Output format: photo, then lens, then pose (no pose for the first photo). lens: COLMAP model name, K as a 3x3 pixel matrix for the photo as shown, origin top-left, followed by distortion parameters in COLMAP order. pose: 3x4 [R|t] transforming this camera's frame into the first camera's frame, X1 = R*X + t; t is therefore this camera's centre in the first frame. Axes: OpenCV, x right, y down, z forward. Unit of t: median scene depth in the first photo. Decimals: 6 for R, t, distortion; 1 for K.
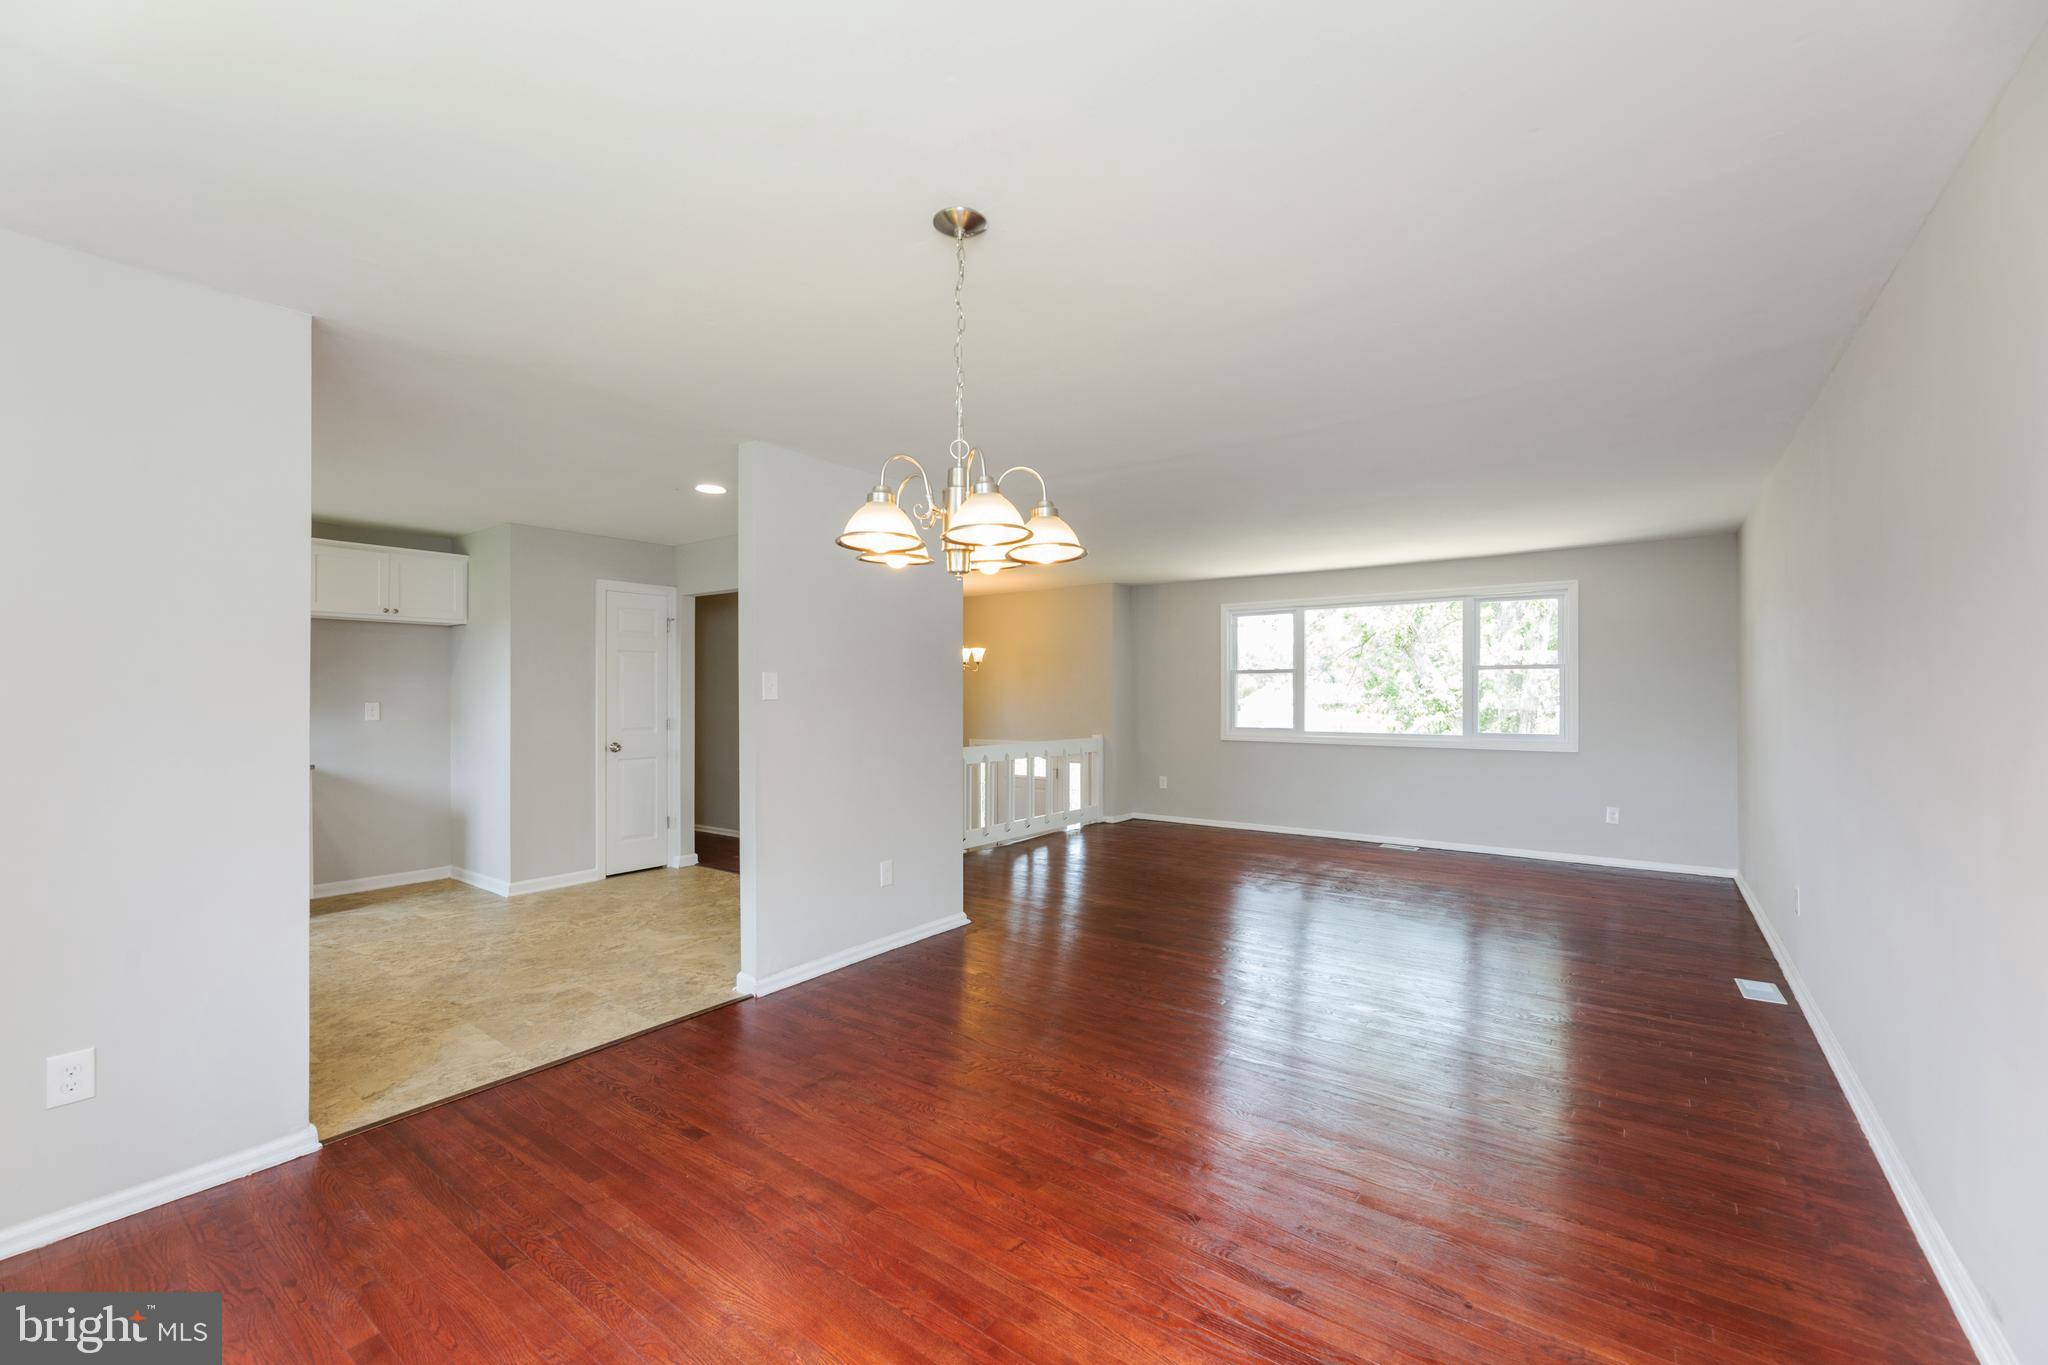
lens RADIAL K [[833.0, 0, 1027.8], [0, 833.0, 693.0], [0, 0, 1]] dist [-0.003396, 0.000572]
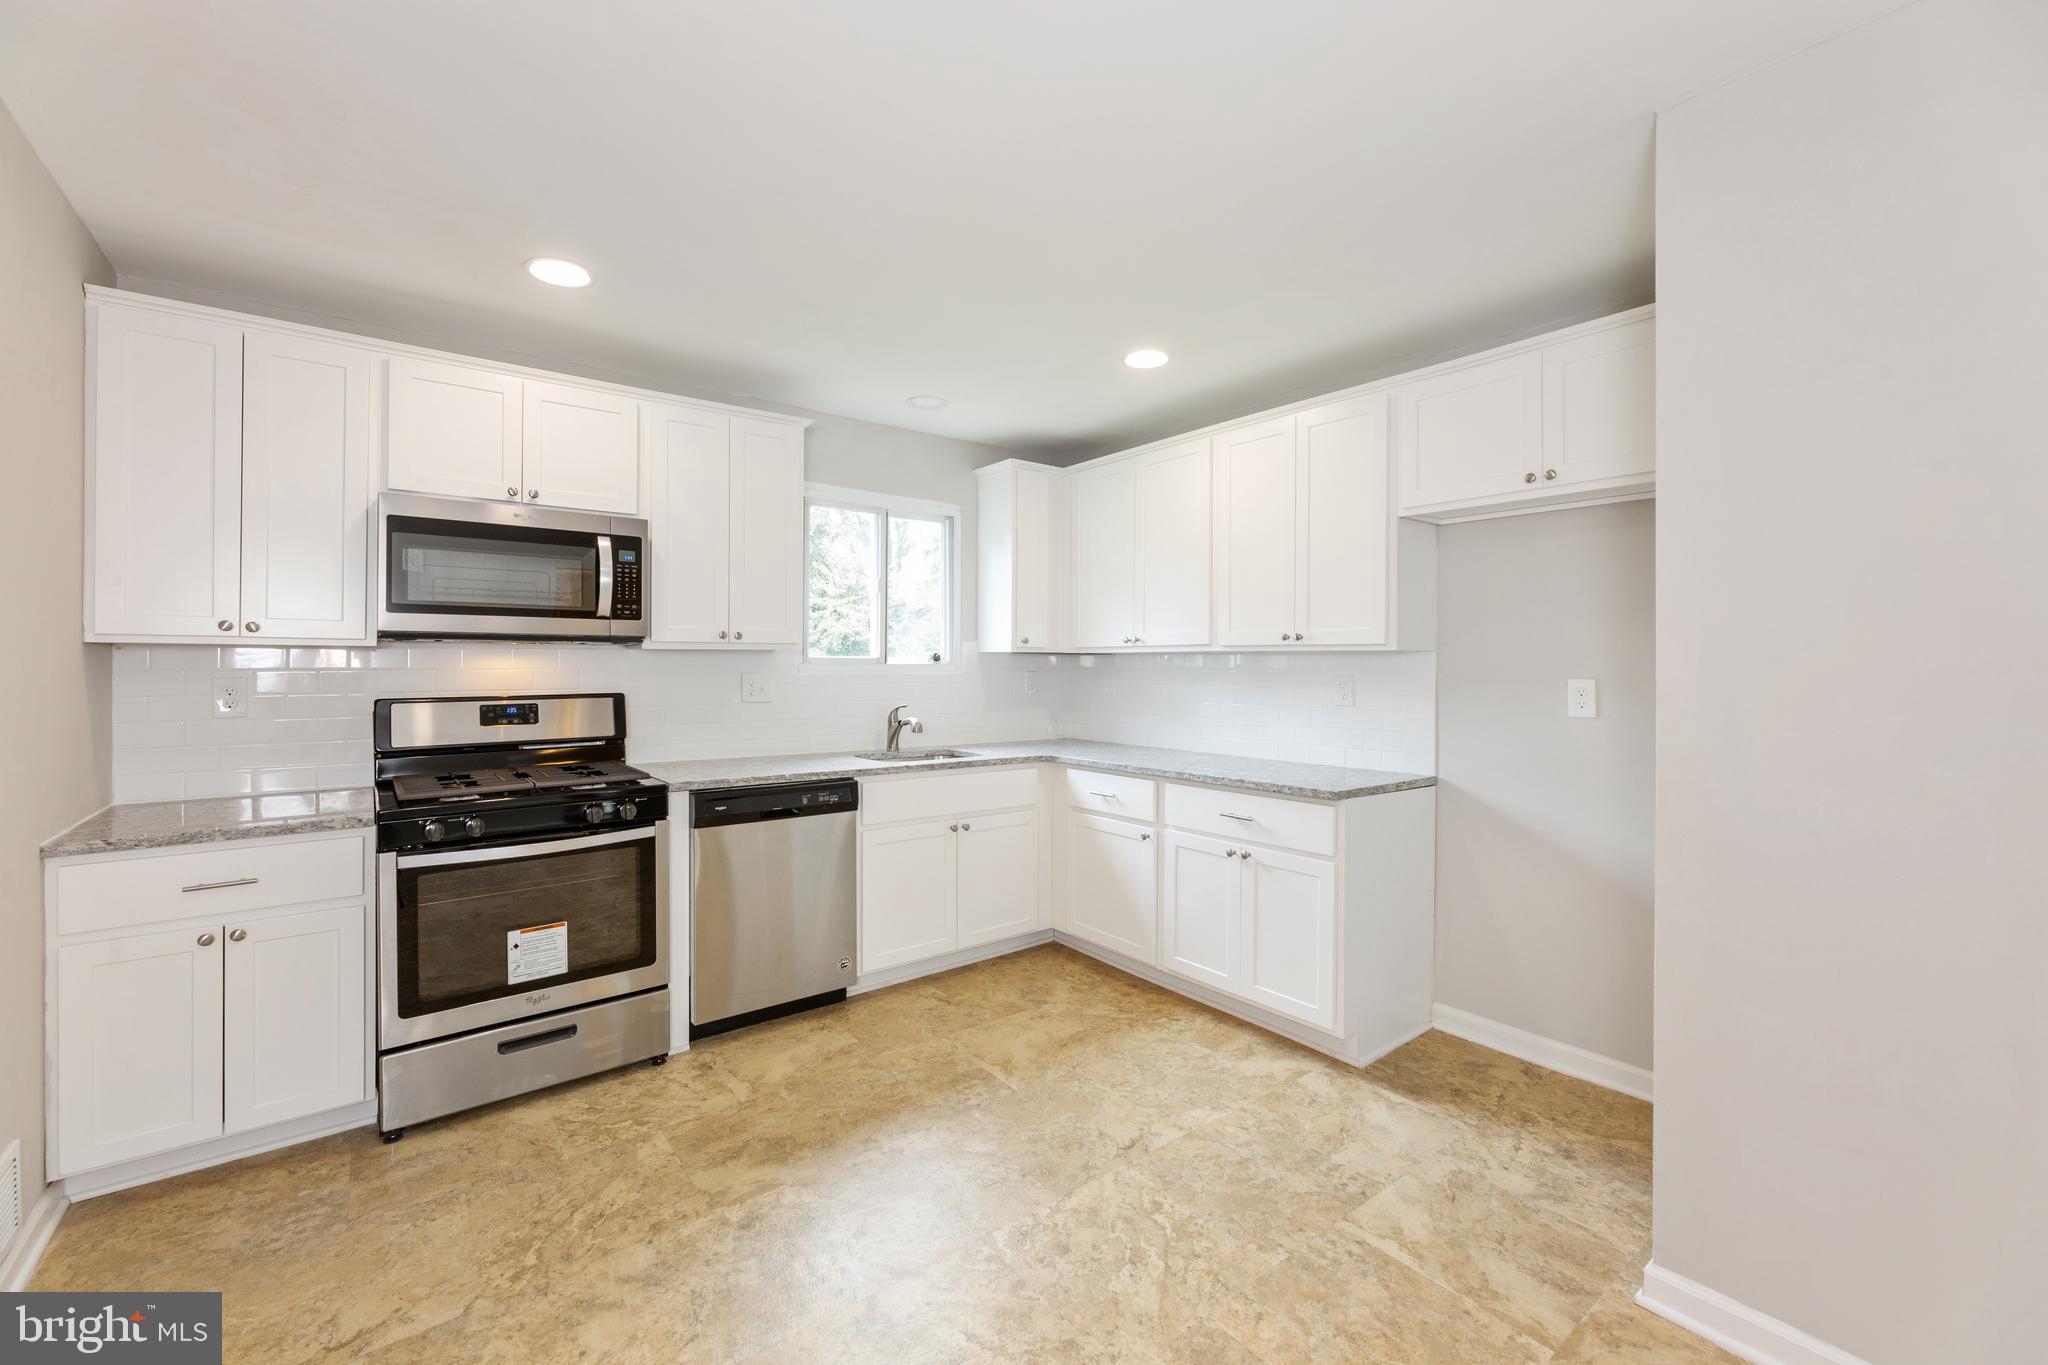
lens RADIAL K [[833.0, 0, 1012.9], [0, 833.0, 662.5], [0, 0, 1]] dist [-0.003396, 0.000572]
pose [[-0.275674, -0.003876, -0.961243, -0.196035], [-0.001528, 0.999992, -0.003594, 0.003120], [0.961250, 0.000478, -0.275678, 0.658939]]
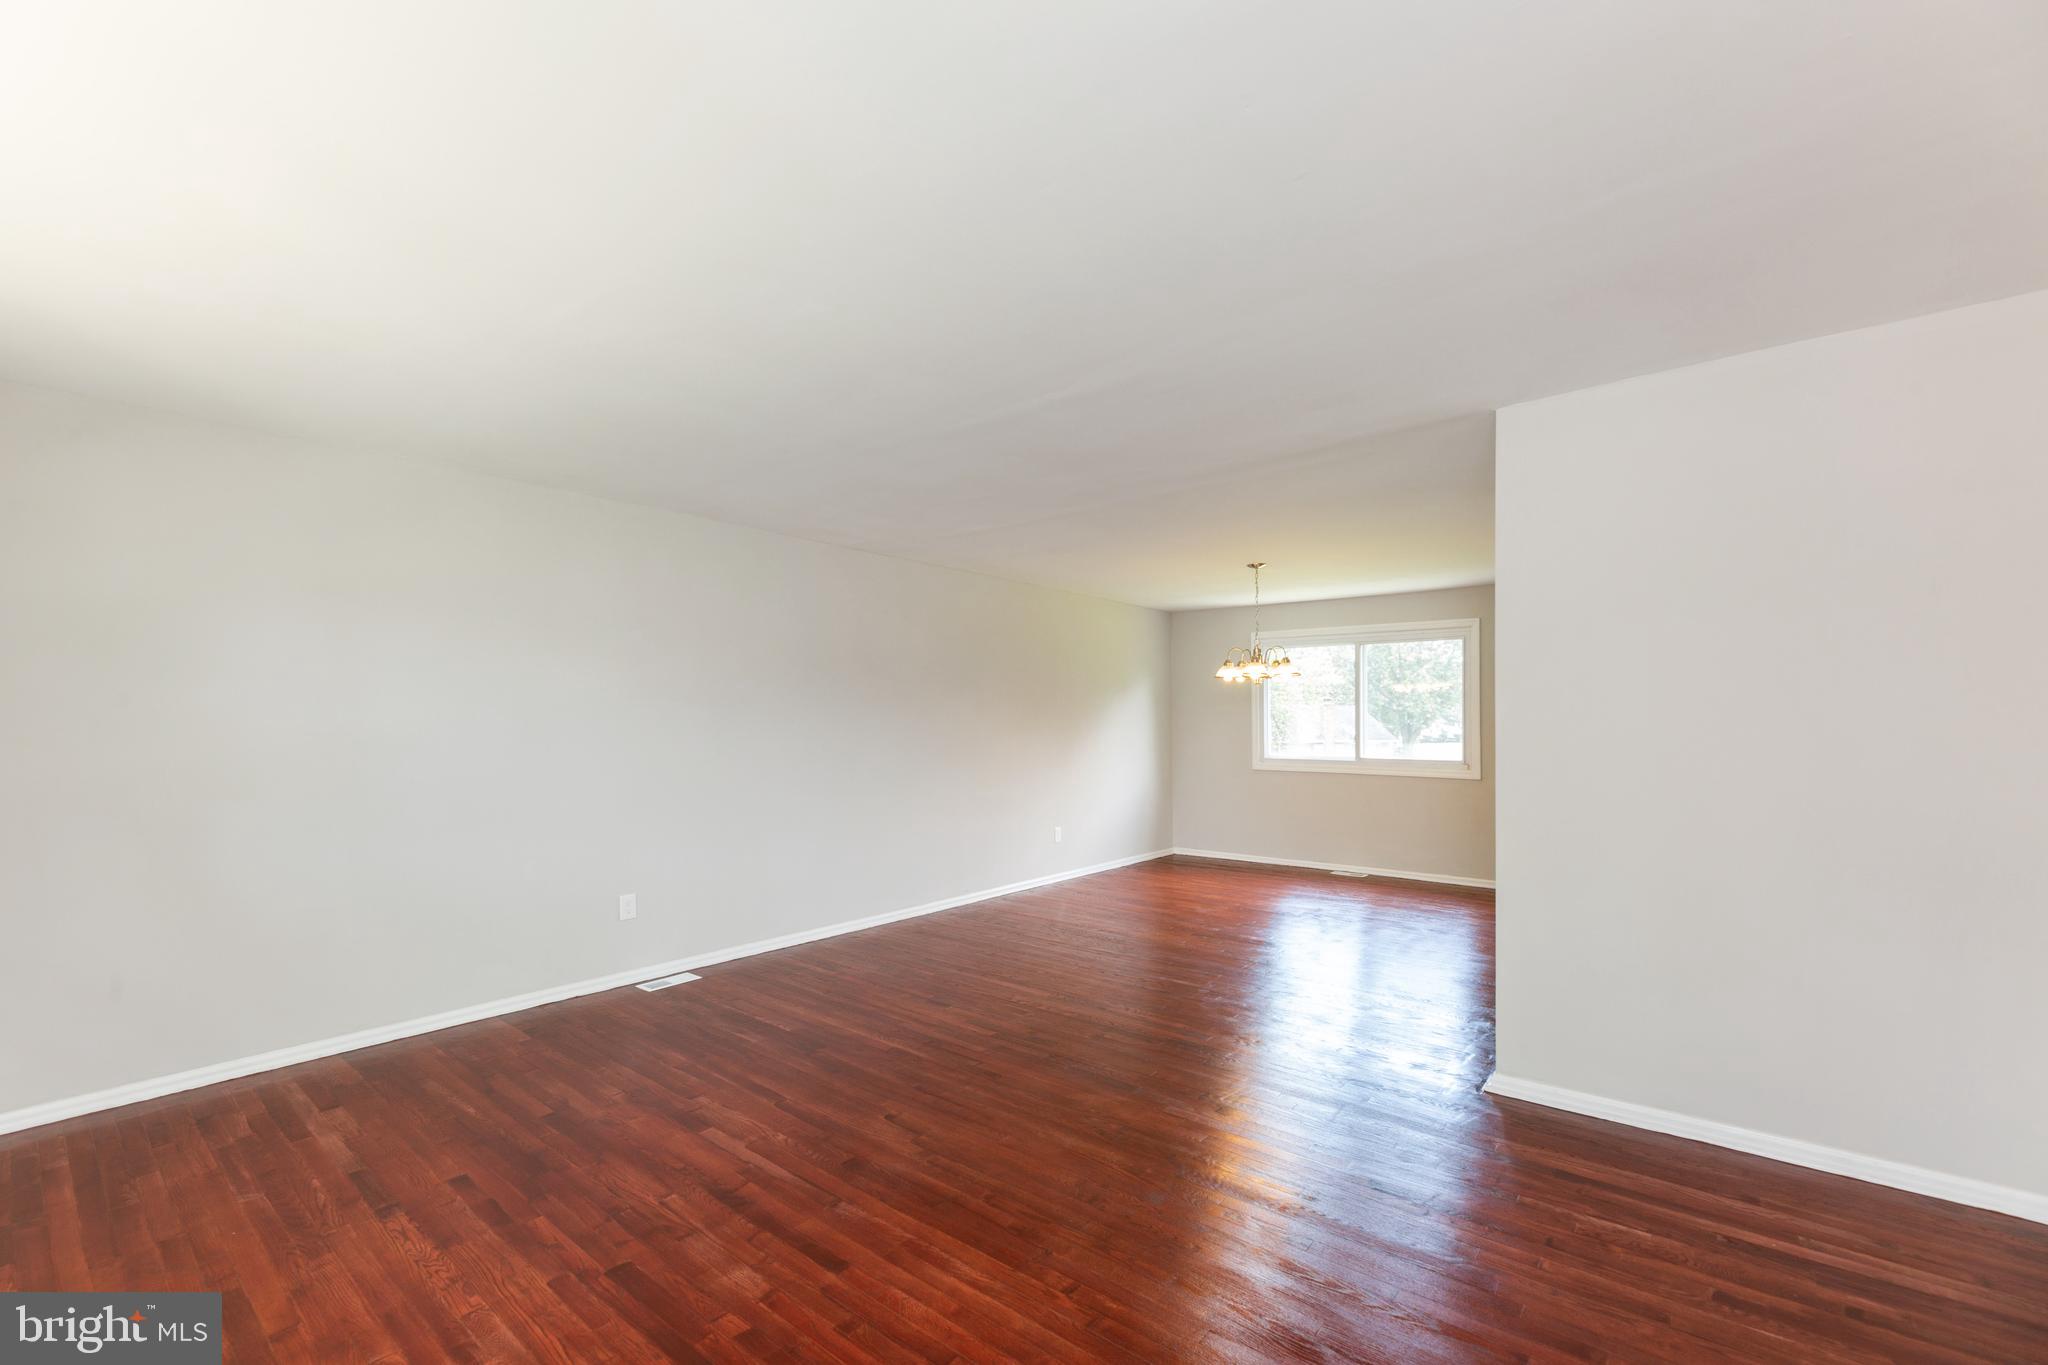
lens RADIAL K [[833.0, 0, 1013.1], [0, 833.0, 731.4], [0, 0, 1]] dist [-0.003396, 0.000572]
pose [[-0.998185, 0.005788, 0.059947, 0.168127], [0.006189, 0.999960, 0.006501, -0.001236], [-0.059907, 0.006860, -0.998180, 1.125136]]
